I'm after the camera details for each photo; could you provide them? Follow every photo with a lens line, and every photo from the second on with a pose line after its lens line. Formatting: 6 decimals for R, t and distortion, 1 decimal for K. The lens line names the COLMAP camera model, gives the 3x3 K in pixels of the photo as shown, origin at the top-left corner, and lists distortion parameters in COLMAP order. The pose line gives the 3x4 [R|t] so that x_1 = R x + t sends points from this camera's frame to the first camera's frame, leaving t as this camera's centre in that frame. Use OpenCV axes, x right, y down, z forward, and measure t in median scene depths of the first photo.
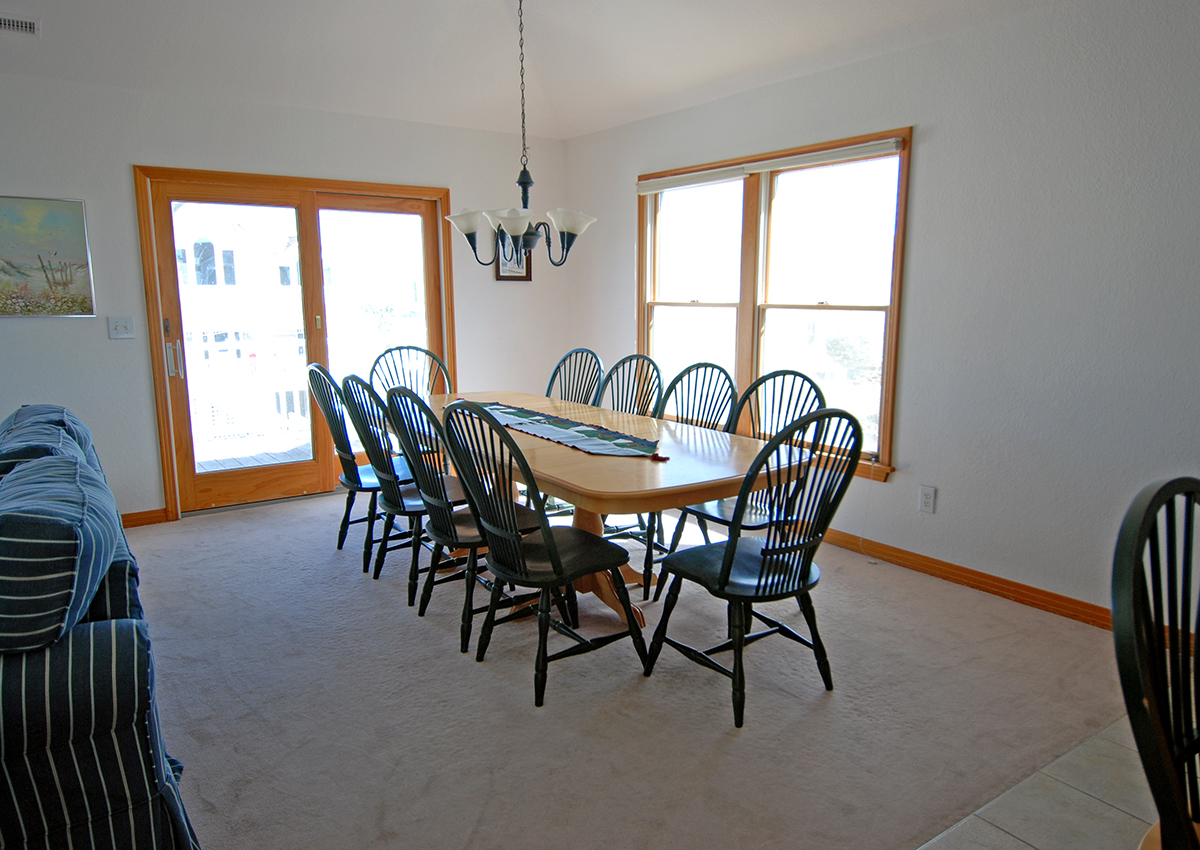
lens RADIAL K [[815.8, 0, 600.0], [0, 815.8, 425.0], [0, 0, 1]] dist [-0.000724, -0.005059]
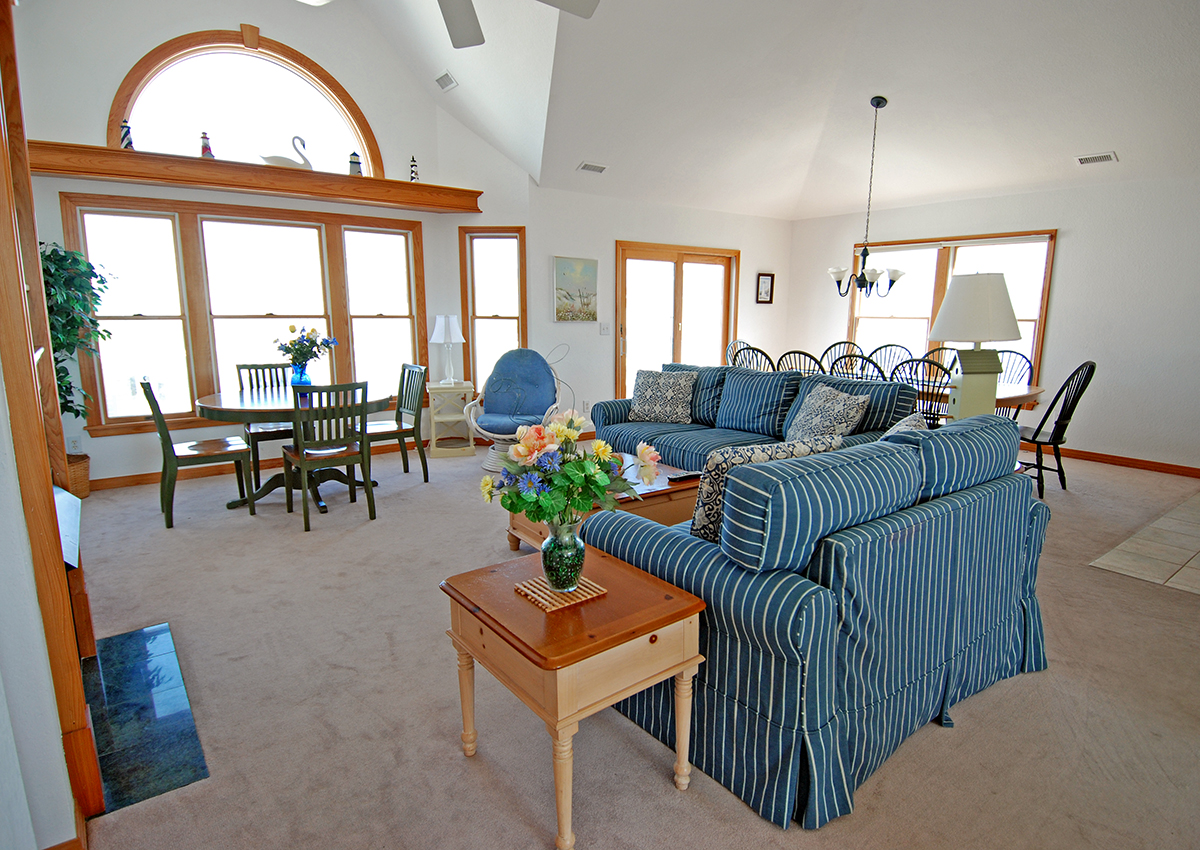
lens RADIAL K [[662.5, 0, 556.7], [0, 662.5, 425.4], [0, 0, 1]] dist [-0.015735, -0.002438]
pose [[0.999698, -0.000305, 0.024576, -0.744378], [0.000046, 0.999944, 0.010570, 0.082226], [-0.024578, -0.010566, 0.999642, -0.488322]]
